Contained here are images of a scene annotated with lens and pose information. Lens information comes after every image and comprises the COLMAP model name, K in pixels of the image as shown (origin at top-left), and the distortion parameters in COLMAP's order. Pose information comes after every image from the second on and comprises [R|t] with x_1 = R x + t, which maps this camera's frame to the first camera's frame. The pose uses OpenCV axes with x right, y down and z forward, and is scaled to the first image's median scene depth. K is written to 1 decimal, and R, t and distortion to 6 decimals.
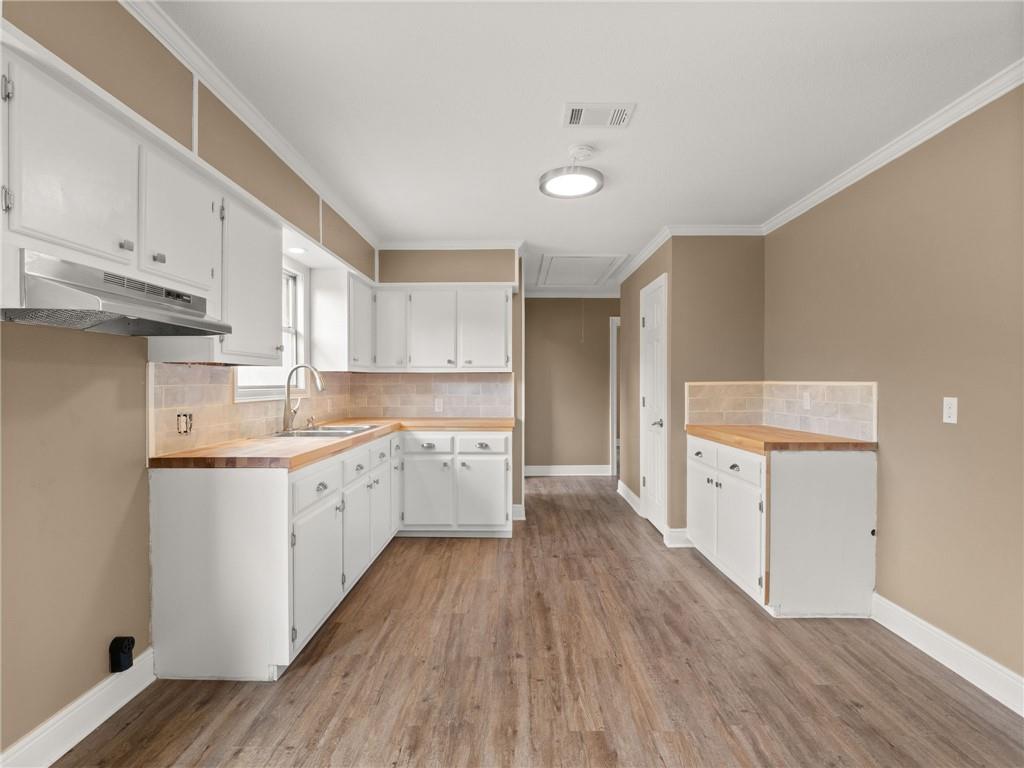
lens RADIAL K [[502.7, 0, 510.6], [0, 502.7, 382.9], [0, 0, 1]] dist [-0.015062, -0.000409]
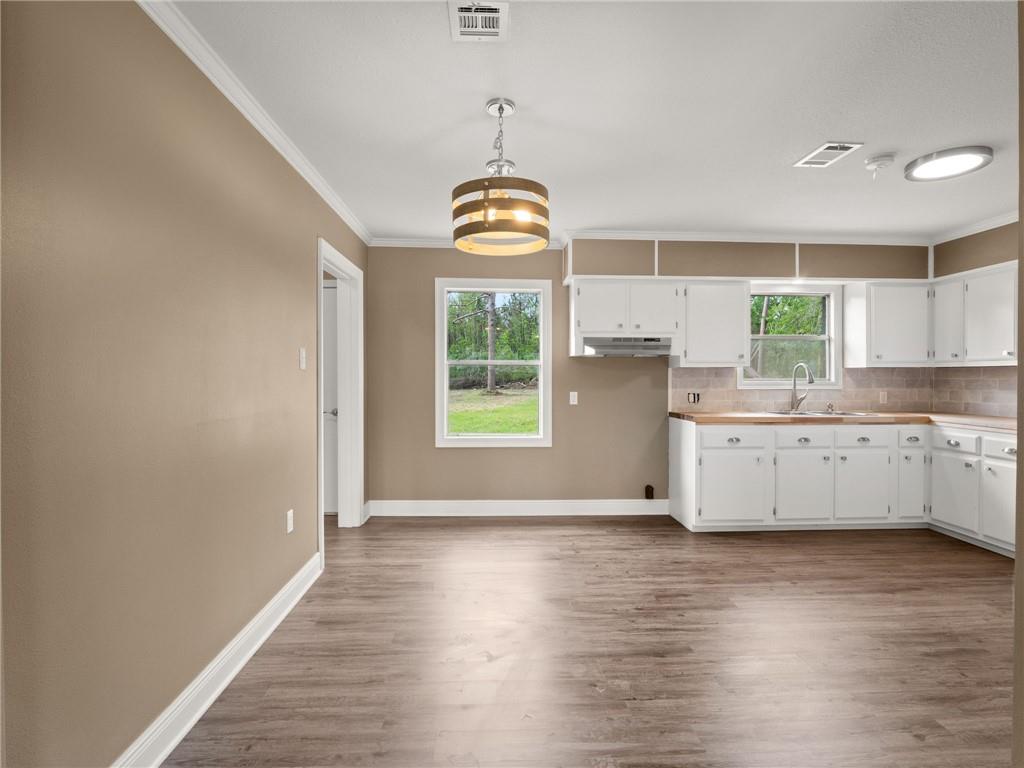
lens RADIAL K [[502.7, 0, 510.6], [0, 502.7, 379.9], [0, 0, 1]] dist [-0.015062, -0.000409]
pose [[0.056959, 0.008540, -0.998340, 1.076128], [-0.000666, 0.999964, 0.008515, -0.005016], [0.998376, 0.000180, 0.056963, 0.142190]]
